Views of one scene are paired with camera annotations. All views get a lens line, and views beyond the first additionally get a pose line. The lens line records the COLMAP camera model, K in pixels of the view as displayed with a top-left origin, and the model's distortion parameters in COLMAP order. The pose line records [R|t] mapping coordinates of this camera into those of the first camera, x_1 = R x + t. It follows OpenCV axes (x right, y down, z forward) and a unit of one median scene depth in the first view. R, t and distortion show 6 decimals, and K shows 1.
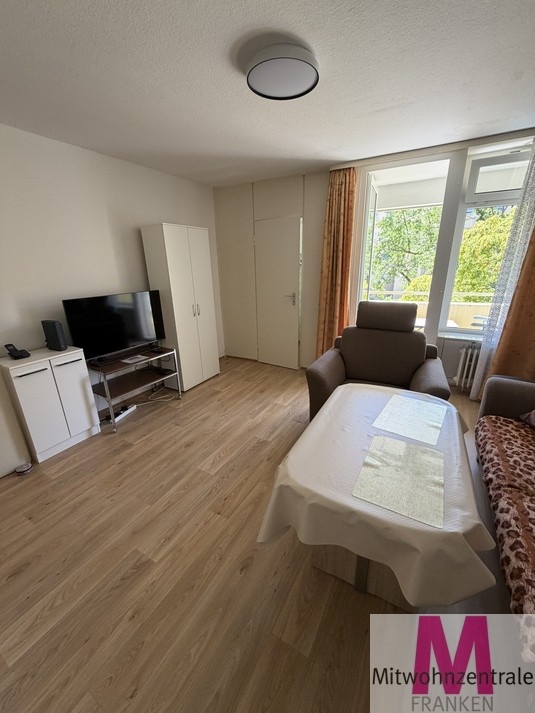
lens RADIAL K [[286.1, 0, 269.5], [0, 286.1, 356.2], [0, 0, 1]] dist [-0.000374, -0.000093]
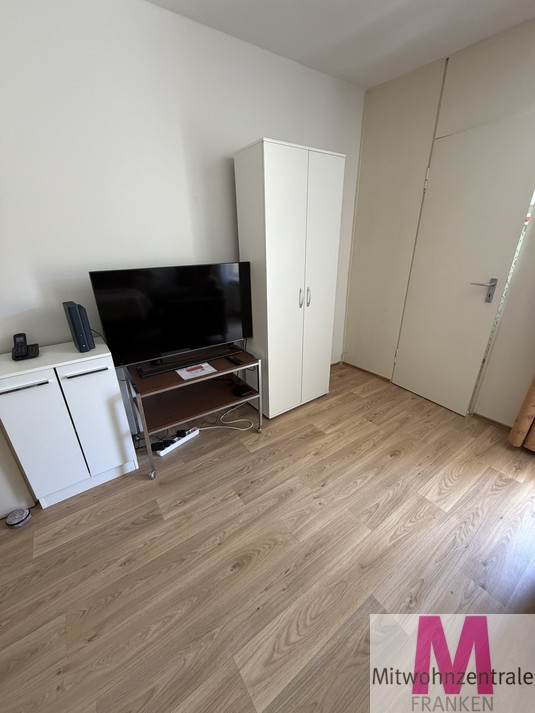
lens RADIAL K [[286.1, 0, 269.5], [0, 286.1, 356.2], [0, 0, 1]] dist [-0.000374, -0.000093]
pose [[0.909363, 0.168564, -0.380323, -0.076003], [-0.135547, 0.984397, 0.112201, -0.105036], [0.393302, -0.050480, 0.918023, 0.436386]]
